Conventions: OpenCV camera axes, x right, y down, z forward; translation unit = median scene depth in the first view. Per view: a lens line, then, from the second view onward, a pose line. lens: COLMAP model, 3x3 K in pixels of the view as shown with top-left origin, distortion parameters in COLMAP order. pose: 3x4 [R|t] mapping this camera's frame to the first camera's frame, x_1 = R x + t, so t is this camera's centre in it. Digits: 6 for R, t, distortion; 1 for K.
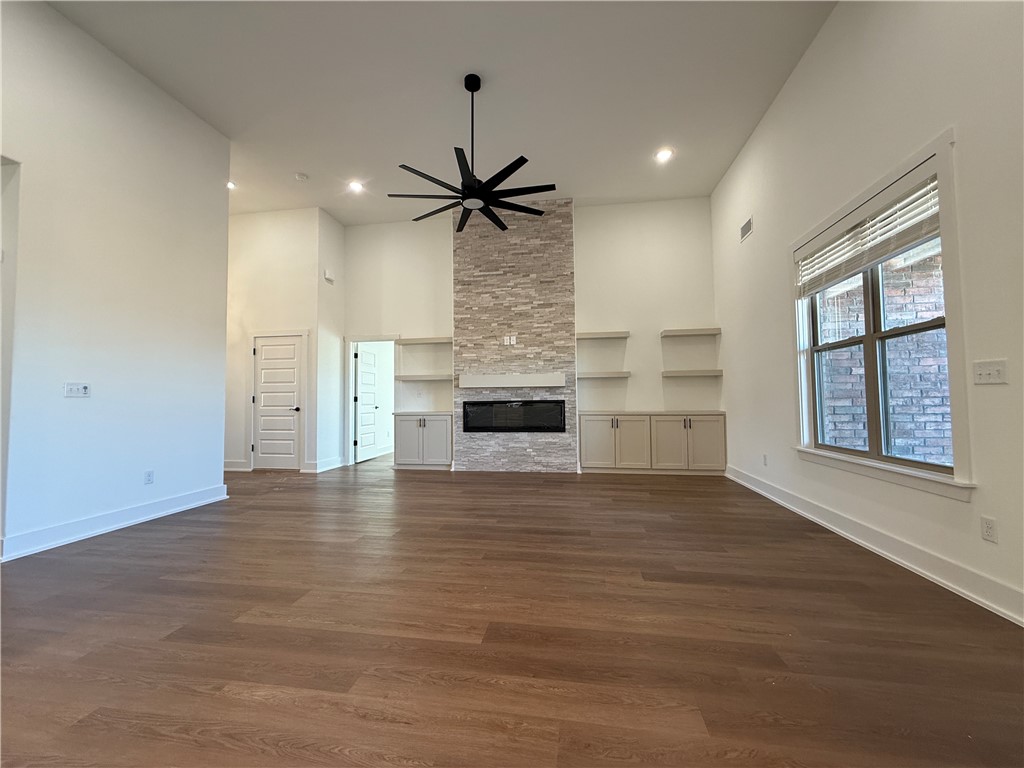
lens RADIAL K [[408.6, 0, 509.4], [0, 408.6, 383.7], [0, 0, 1]] dist [0.000329, 0.000766]
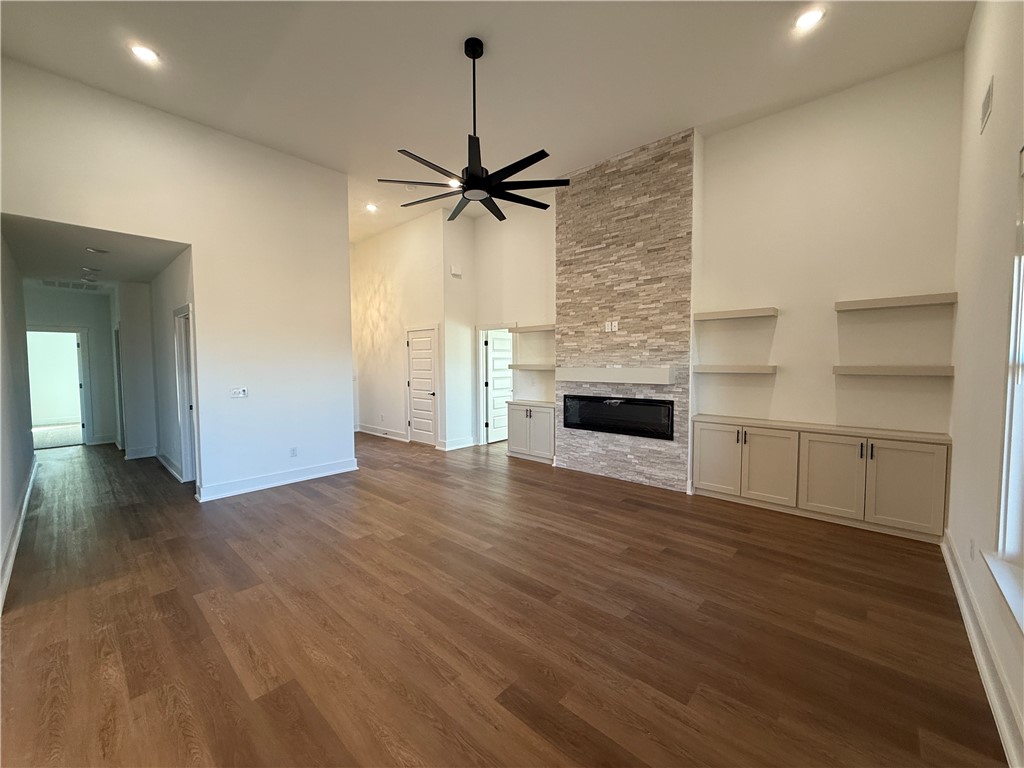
lens RADIAL K [[408.6, 0, 509.3], [0, 408.6, 384.3], [0, 0, 1]] dist [0.000329, 0.000766]
pose [[0.836130, 0.036384, -0.547323, 0.300173], [0.019230, 0.995240, 0.095537, -0.073347], [0.548193, -0.090407, 0.831451, 0.169346]]
